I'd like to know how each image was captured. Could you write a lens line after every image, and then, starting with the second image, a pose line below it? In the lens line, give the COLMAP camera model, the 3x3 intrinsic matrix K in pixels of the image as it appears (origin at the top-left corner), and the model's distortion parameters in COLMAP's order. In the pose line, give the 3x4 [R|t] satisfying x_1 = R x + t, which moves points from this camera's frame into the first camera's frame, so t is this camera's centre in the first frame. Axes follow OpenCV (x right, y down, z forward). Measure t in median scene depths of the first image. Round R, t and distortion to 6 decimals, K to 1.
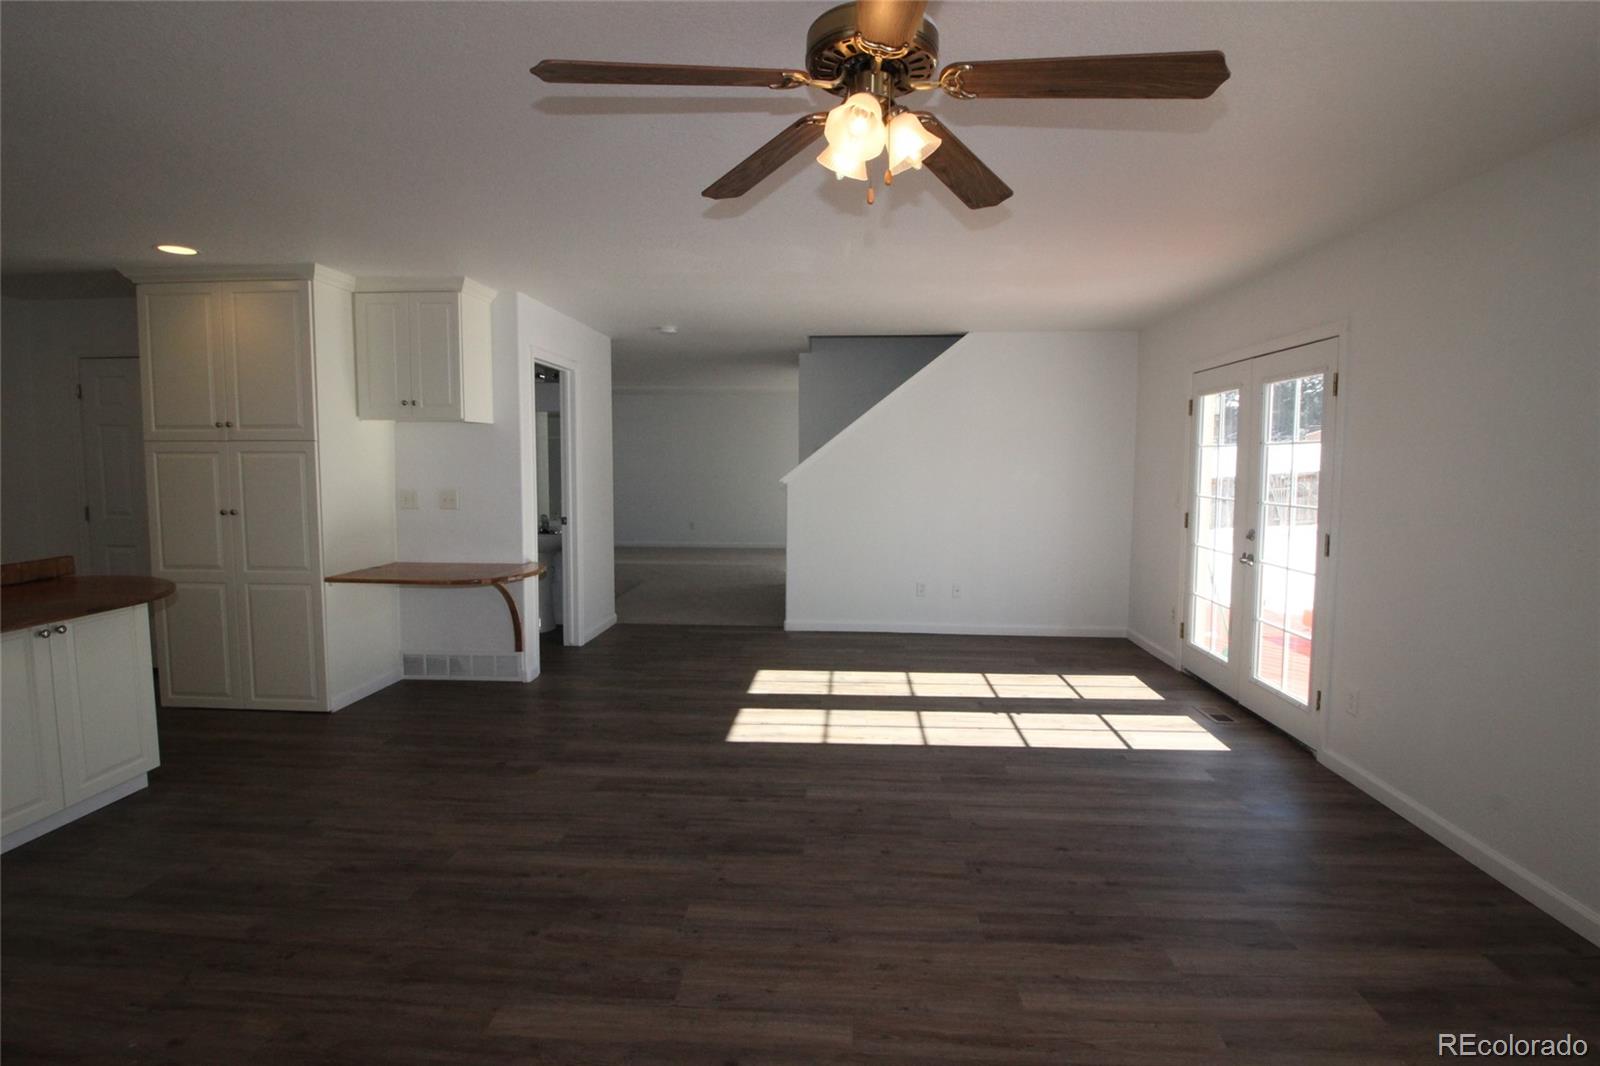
lens RADIAL K [[763.0, 0, 803.1], [0, 763.0, 512.3], [0, 0, 1]] dist [0.012740, -0.000045]
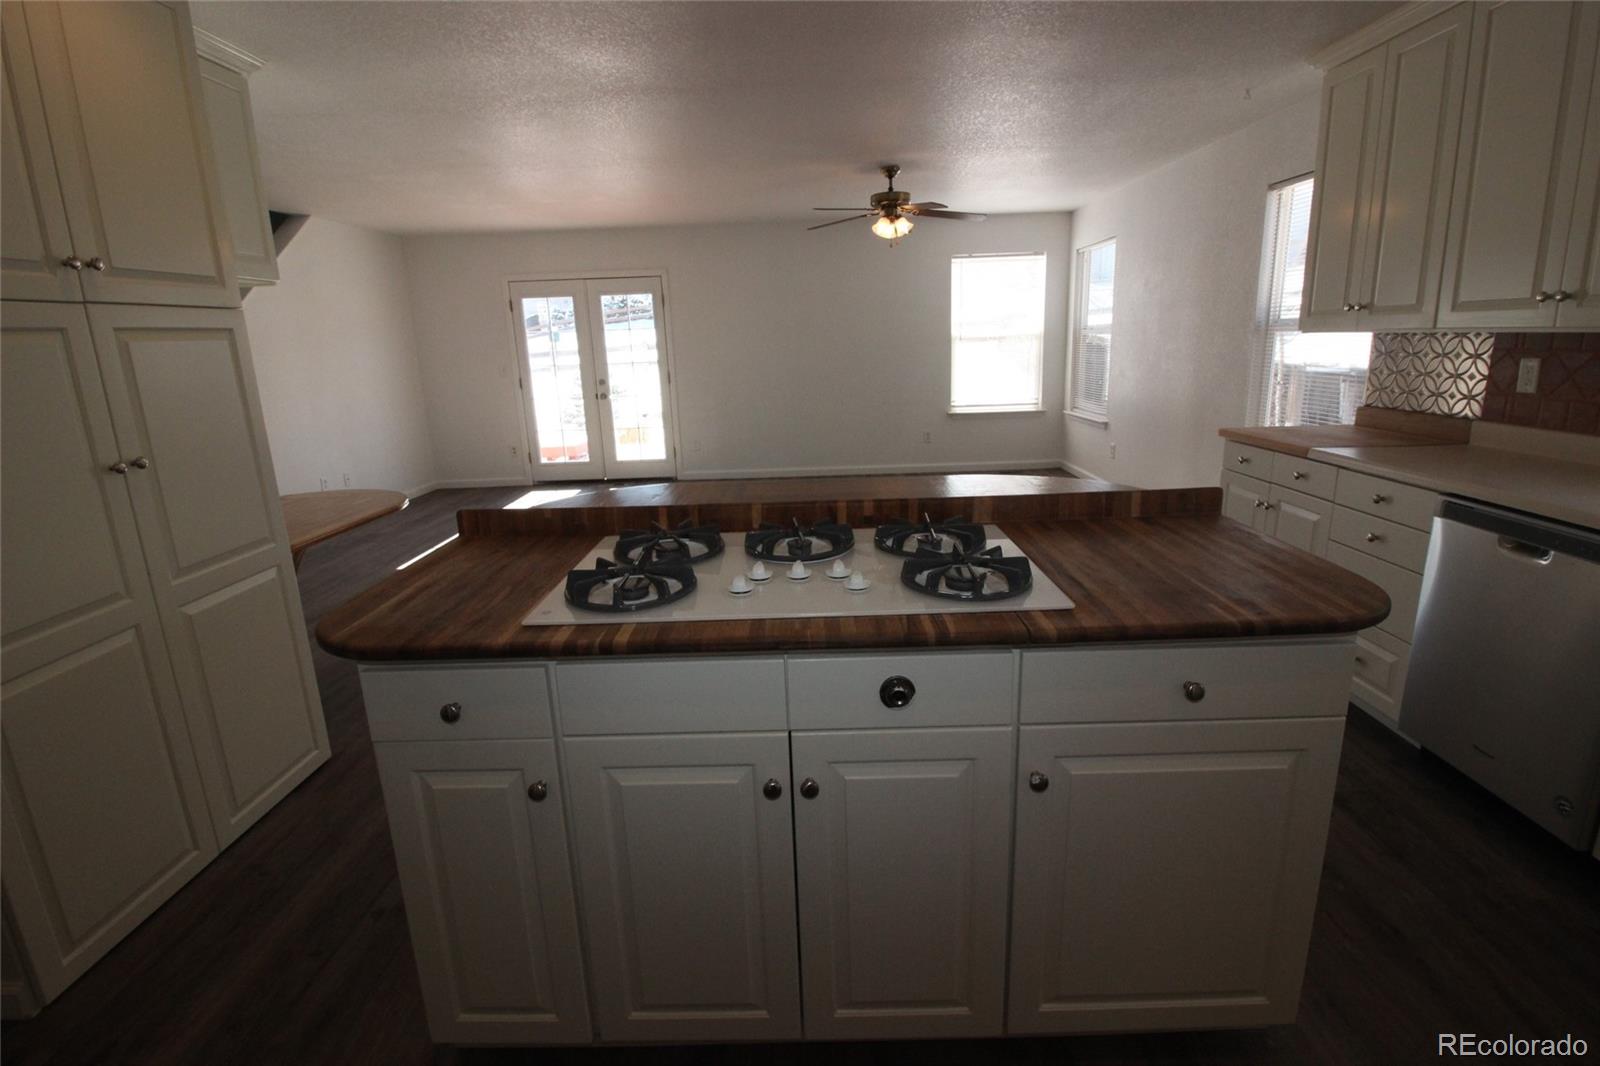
lens RADIAL K [[747.7, 0, 800.8], [0, 747.7, 525.3], [0, 0, 1]] dist [-0.002813, 0.000180]
pose [[-0.057277, -0.243934, 0.968099, -1.252711], [0.112620, 0.961923, 0.249041, -0.031750], [-0.991986, 0.123291, -0.027624, 0.650450]]
